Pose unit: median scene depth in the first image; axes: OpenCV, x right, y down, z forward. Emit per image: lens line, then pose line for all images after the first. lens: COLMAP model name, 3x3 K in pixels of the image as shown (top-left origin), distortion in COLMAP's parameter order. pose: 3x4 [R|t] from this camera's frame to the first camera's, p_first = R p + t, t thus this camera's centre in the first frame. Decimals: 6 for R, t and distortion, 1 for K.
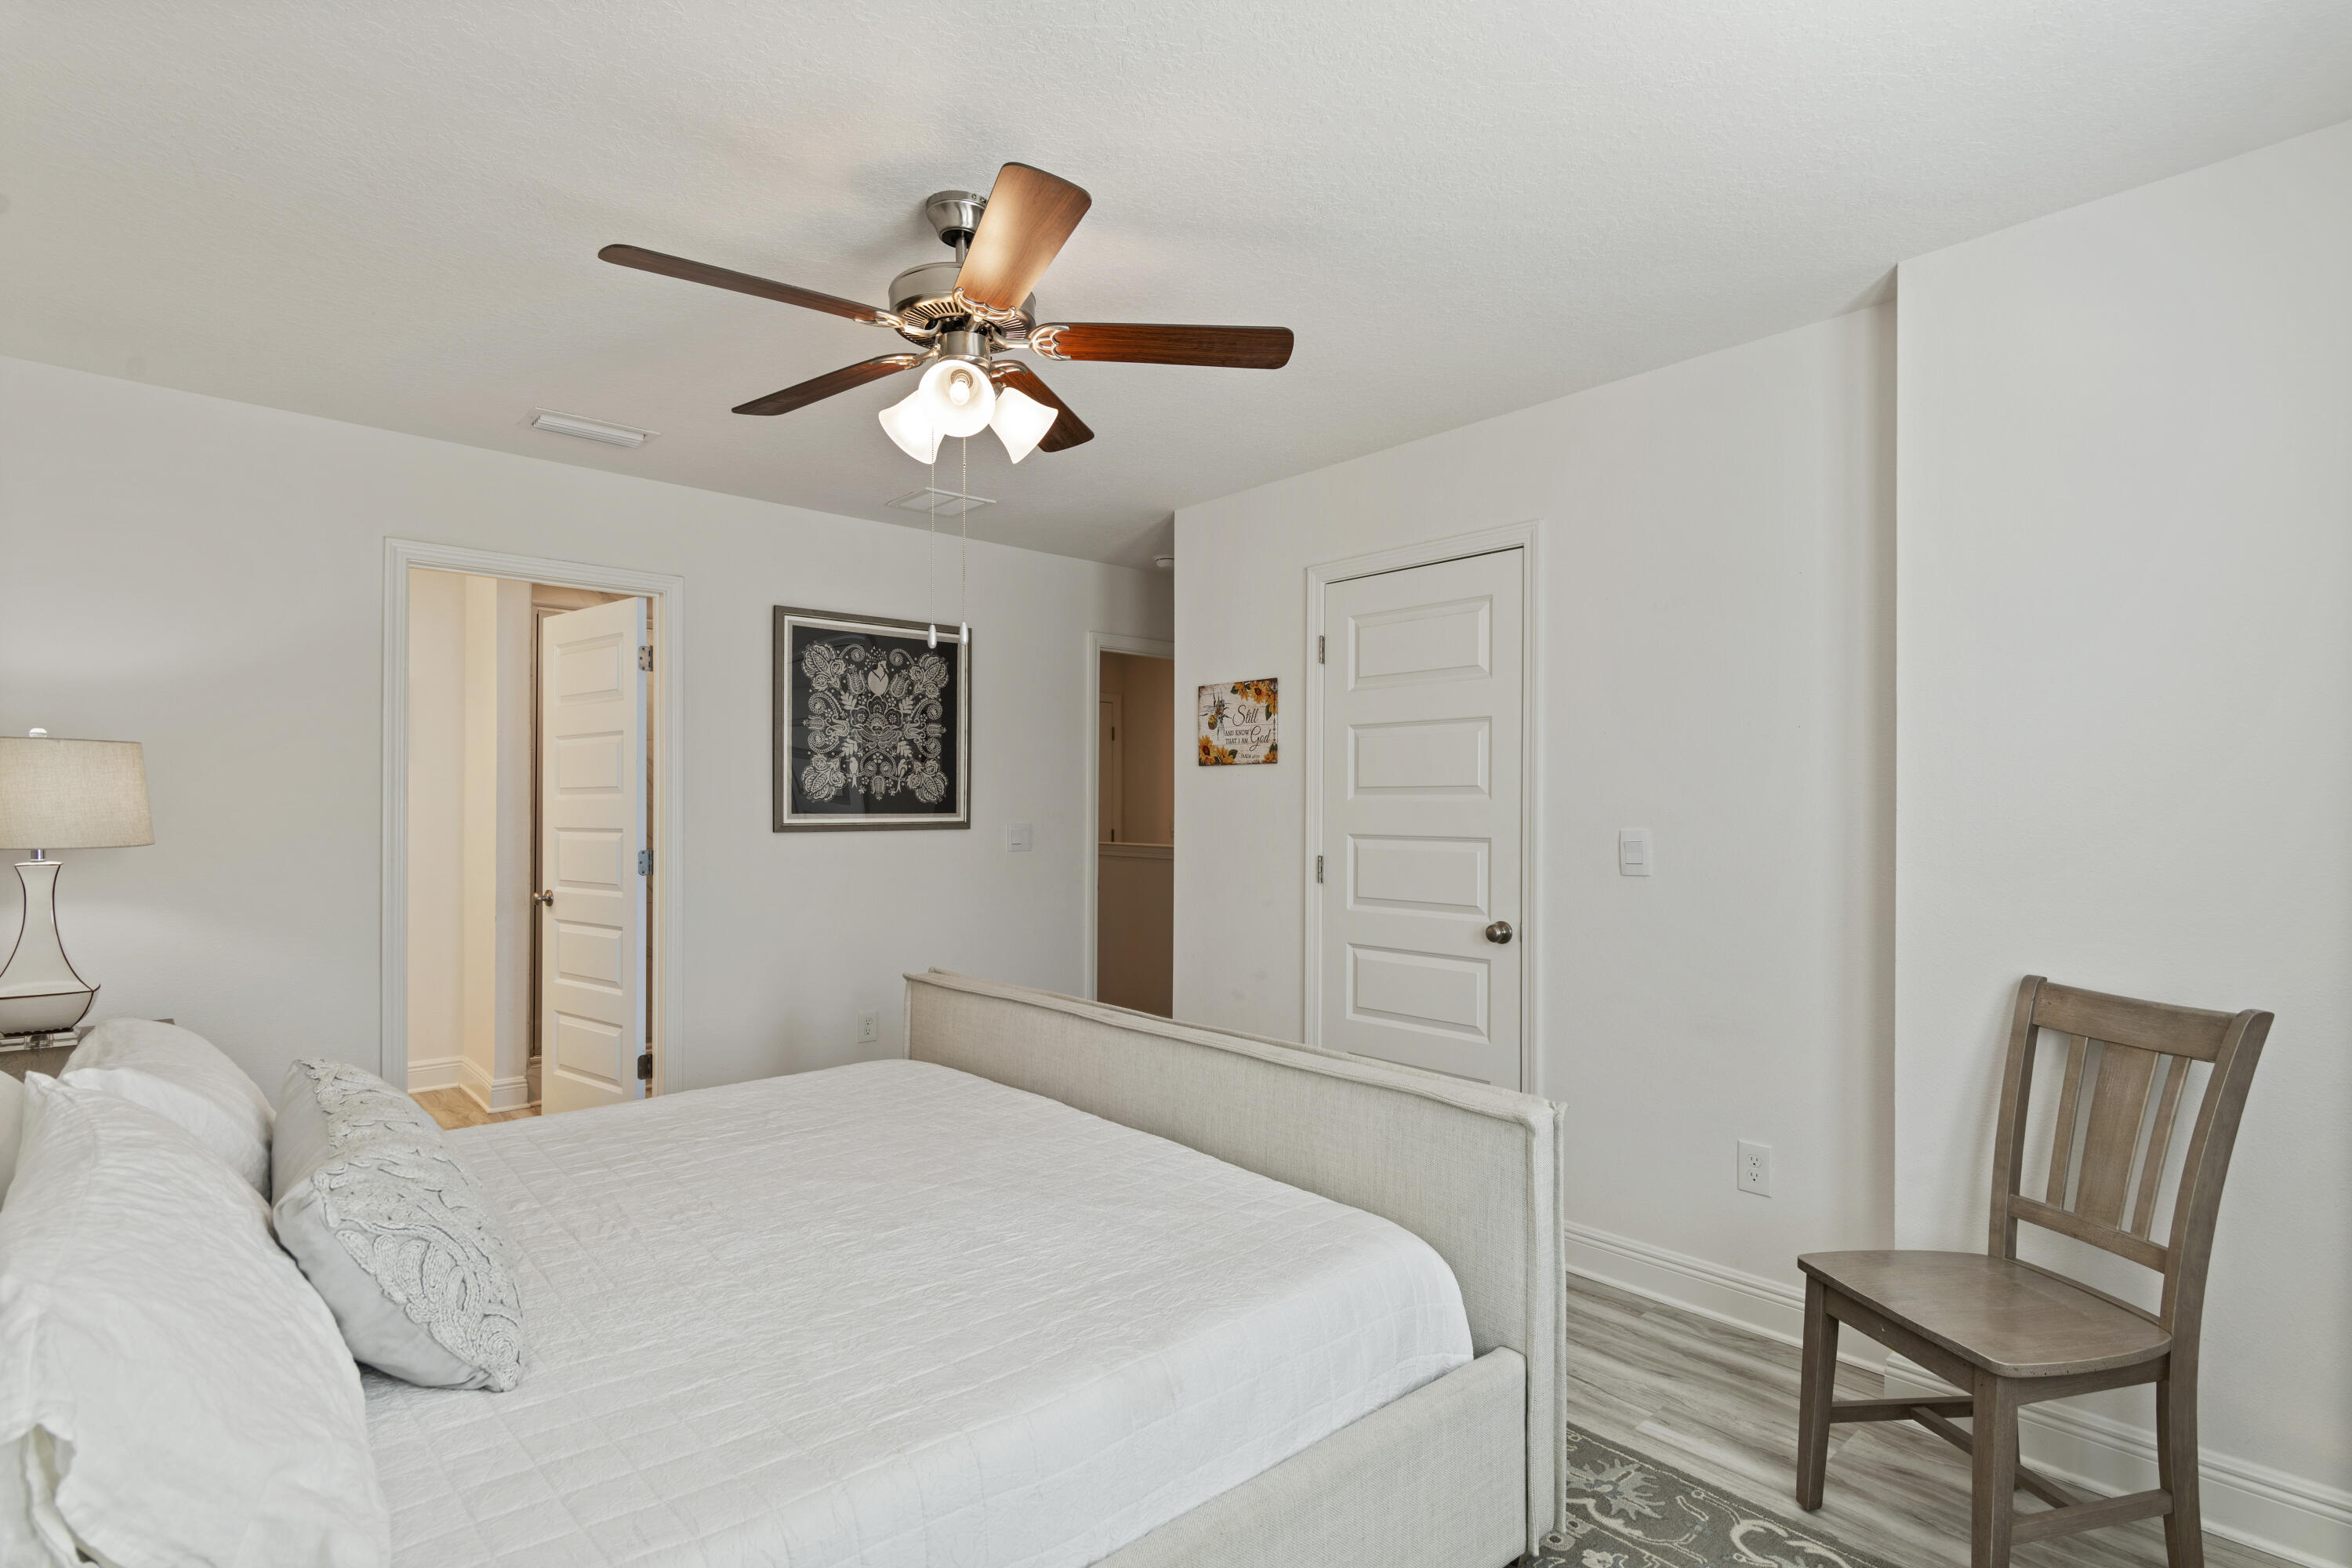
lens RADIAL K [[1141.2, 0, 1177.3], [0, 1141.2, 795.0], [0, 0, 1]] dist [0.001478, -0.000191]
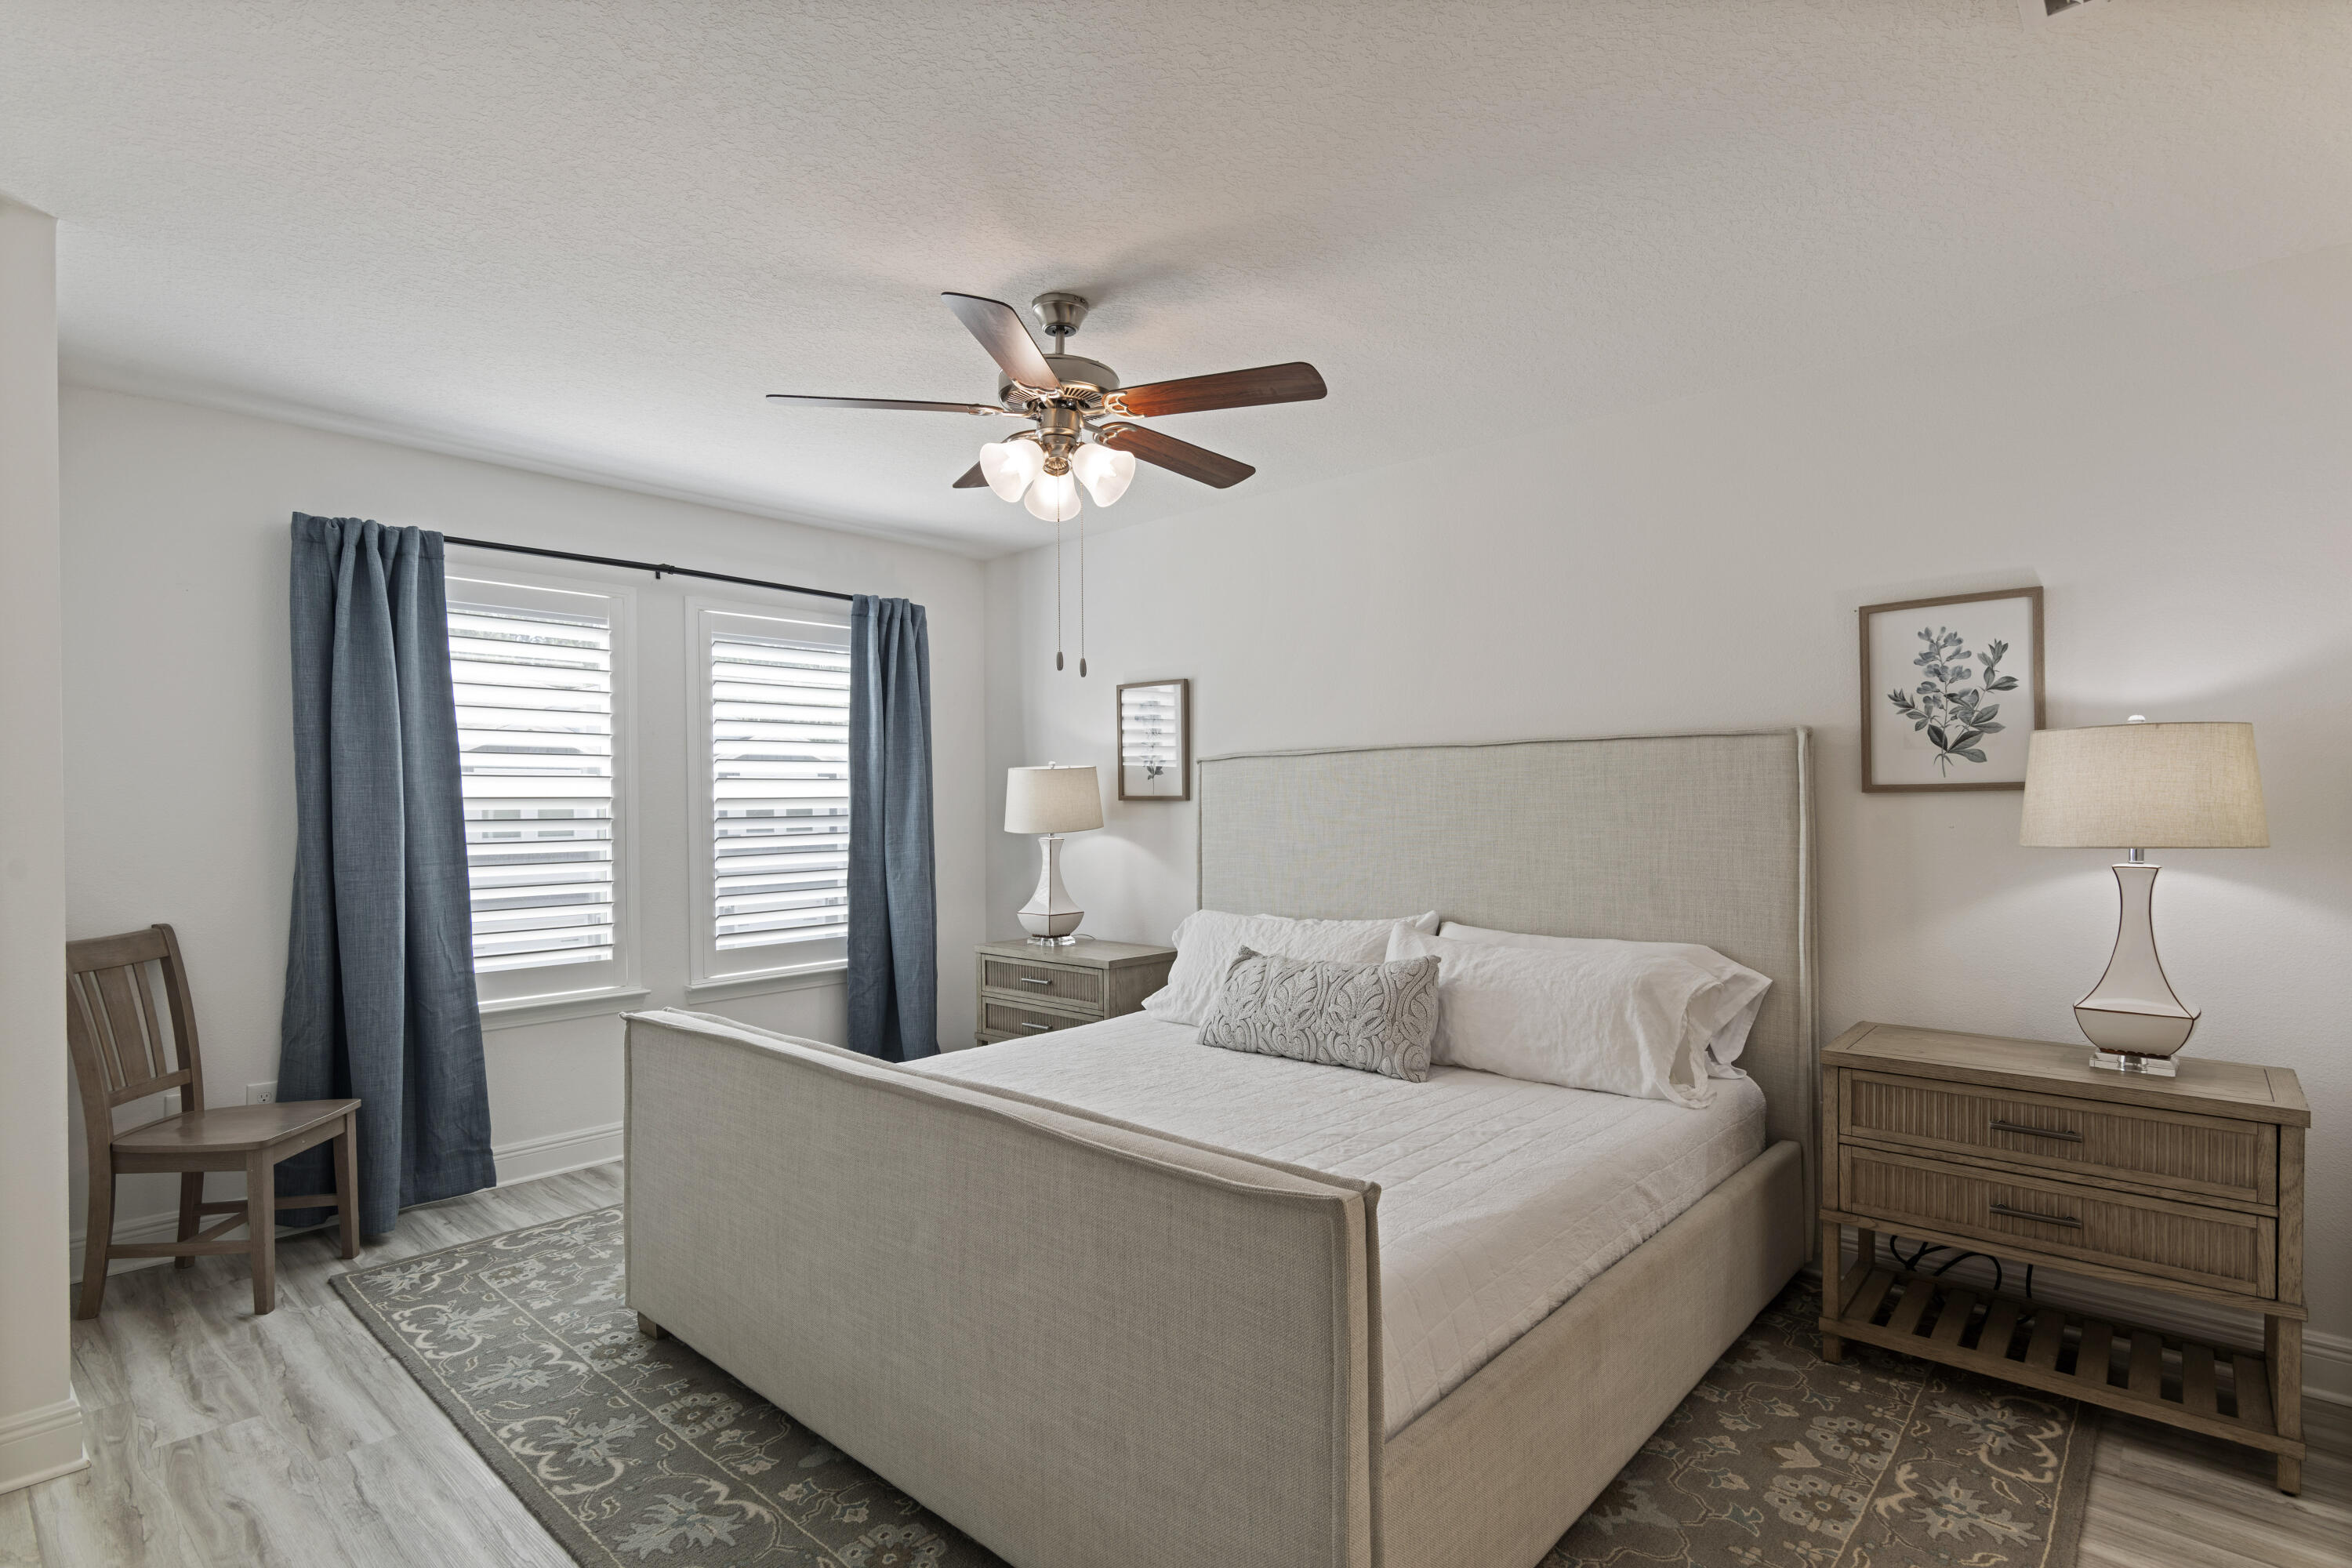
lens RADIAL K [[1149.7, 0, 1184.5], [0, 1149.7, 790.3], [0, 0, 1]] dist [0.004853, 0.000091]
pose [[-0.994009, 0.002167, -0.109275, -0.101522], [0.004758, 0.999714, -0.023455, 0.010763], [0.109193, -0.023835, -0.993735, 1.214364]]
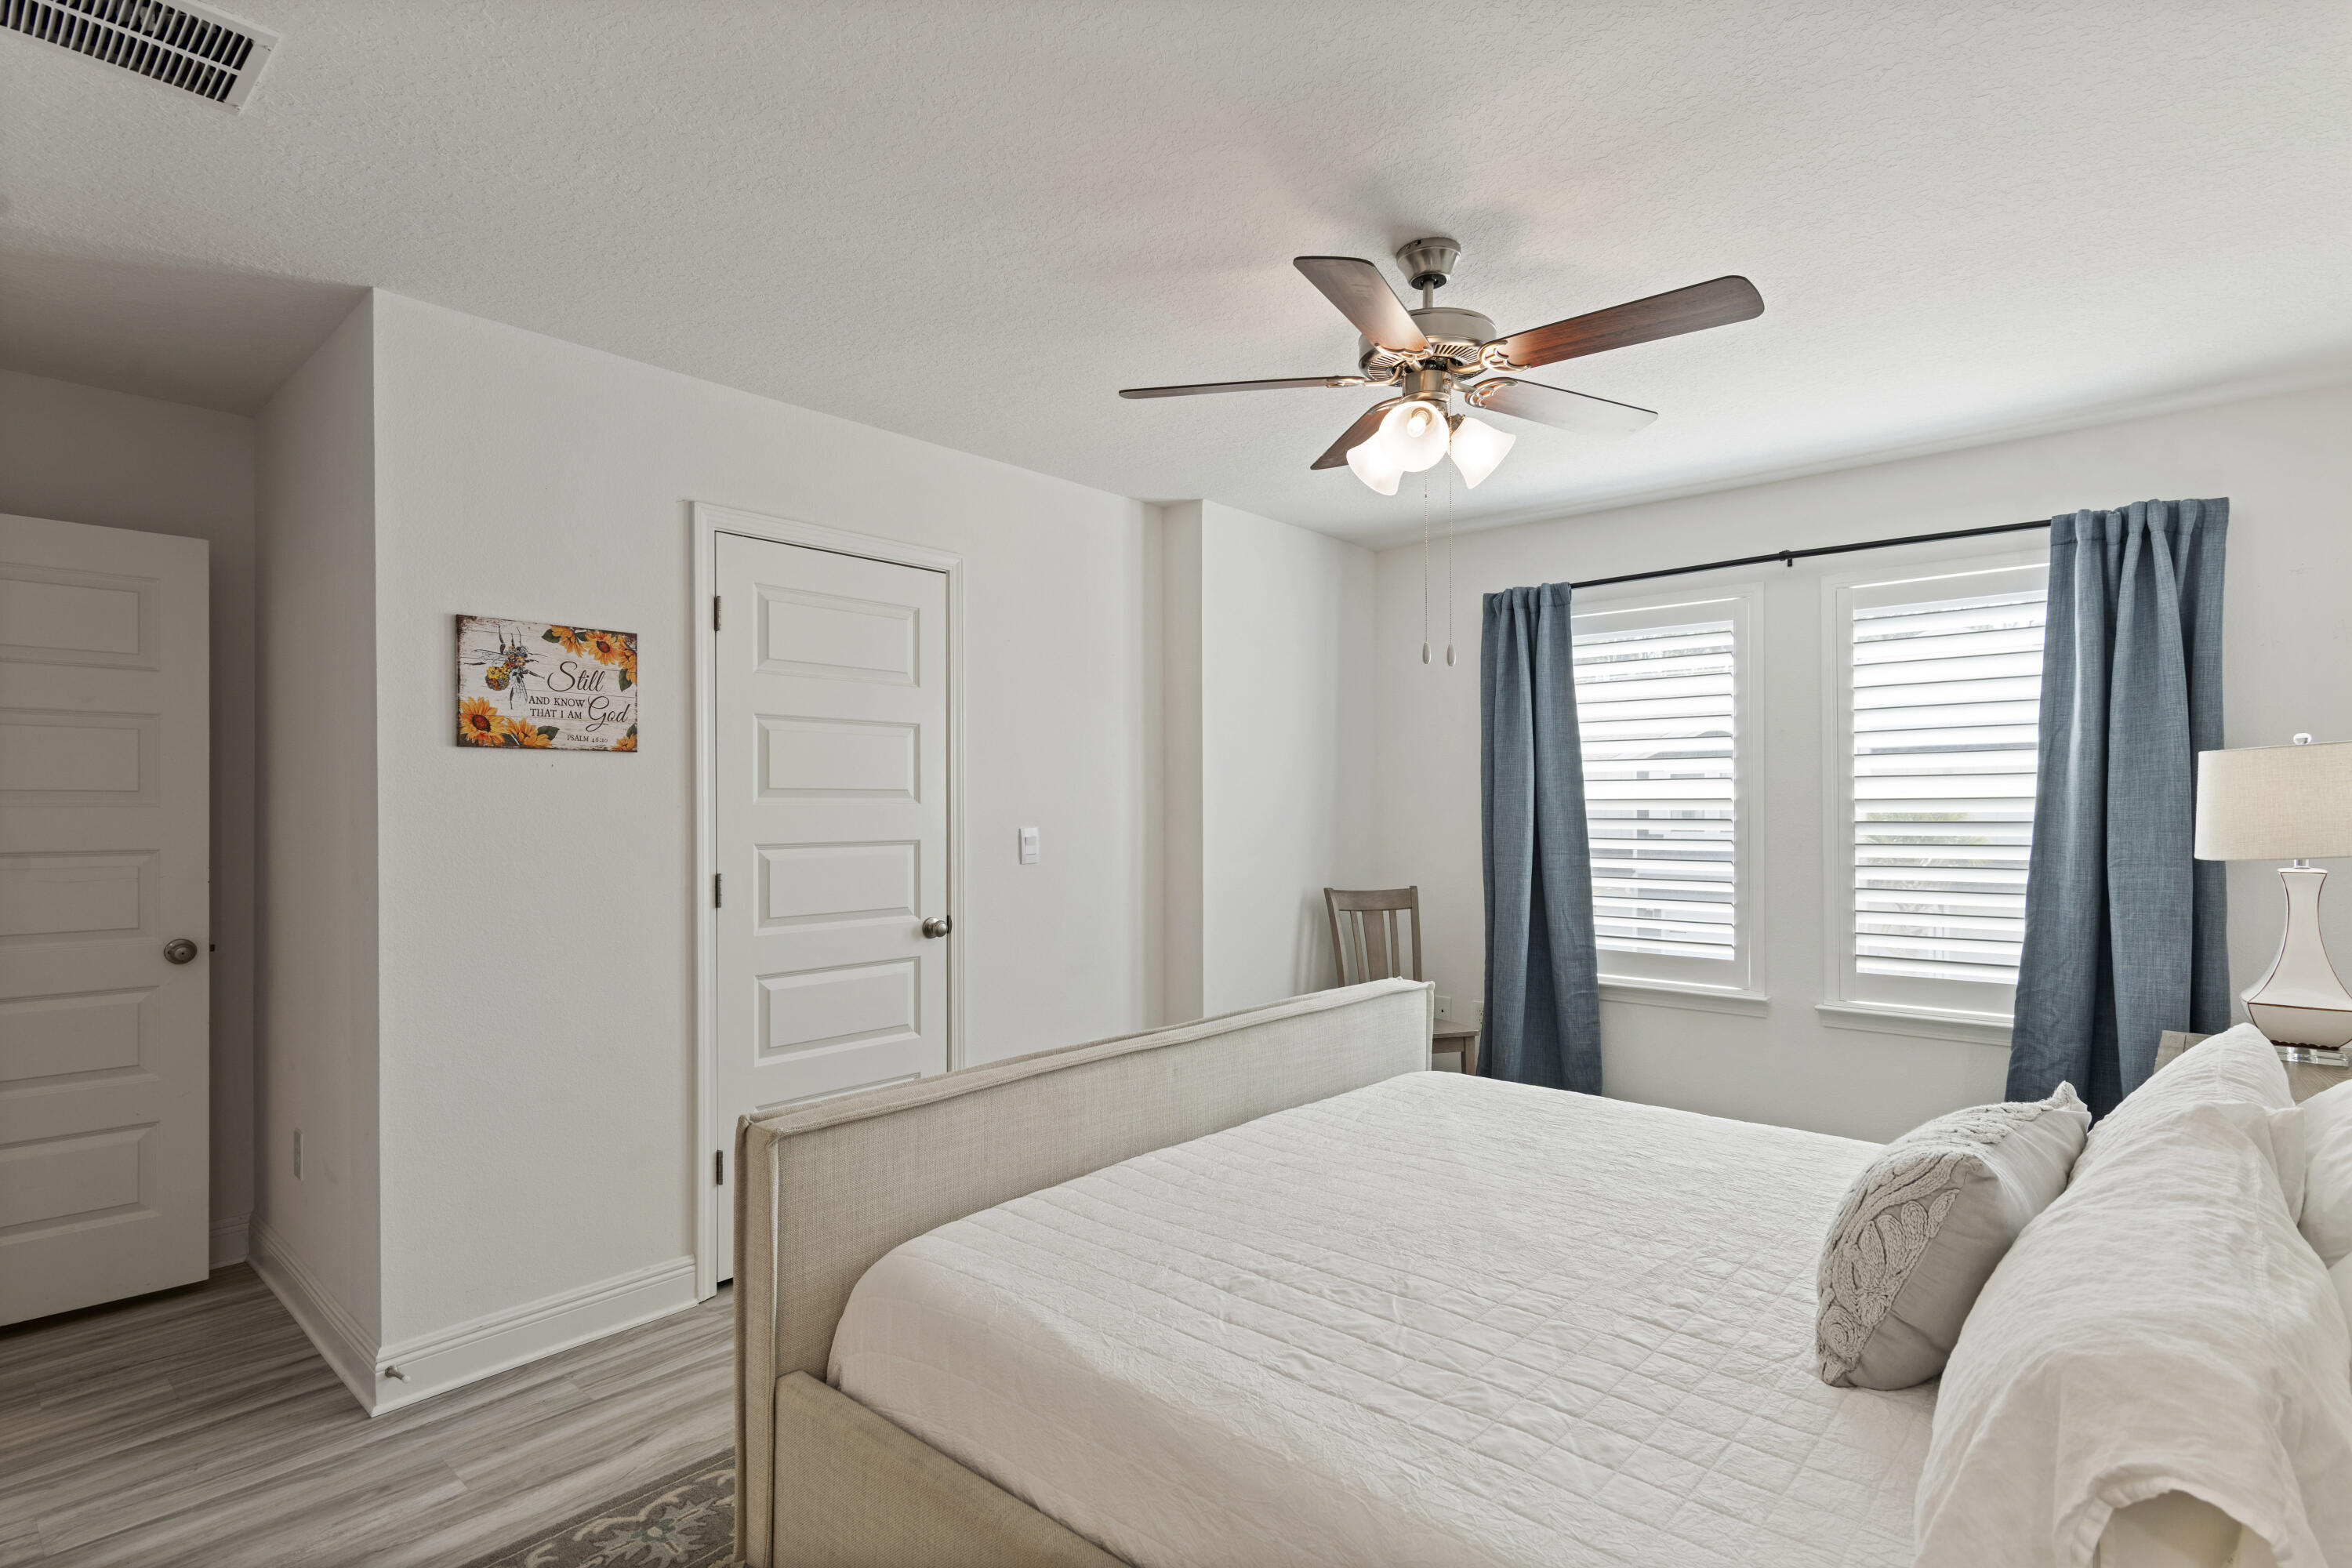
lens RADIAL K [[1149.7, 0, 1184.5], [0, 1149.7, 790.3], [0, 0, 1]] dist [0.004853, 0.000091]
pose [[-0.118355, 0.009451, 0.992926, -0.675380], [-0.011736, 0.999872, -0.010916, 0.000082], [-0.992902, -0.012945, -0.118228, 0.740503]]
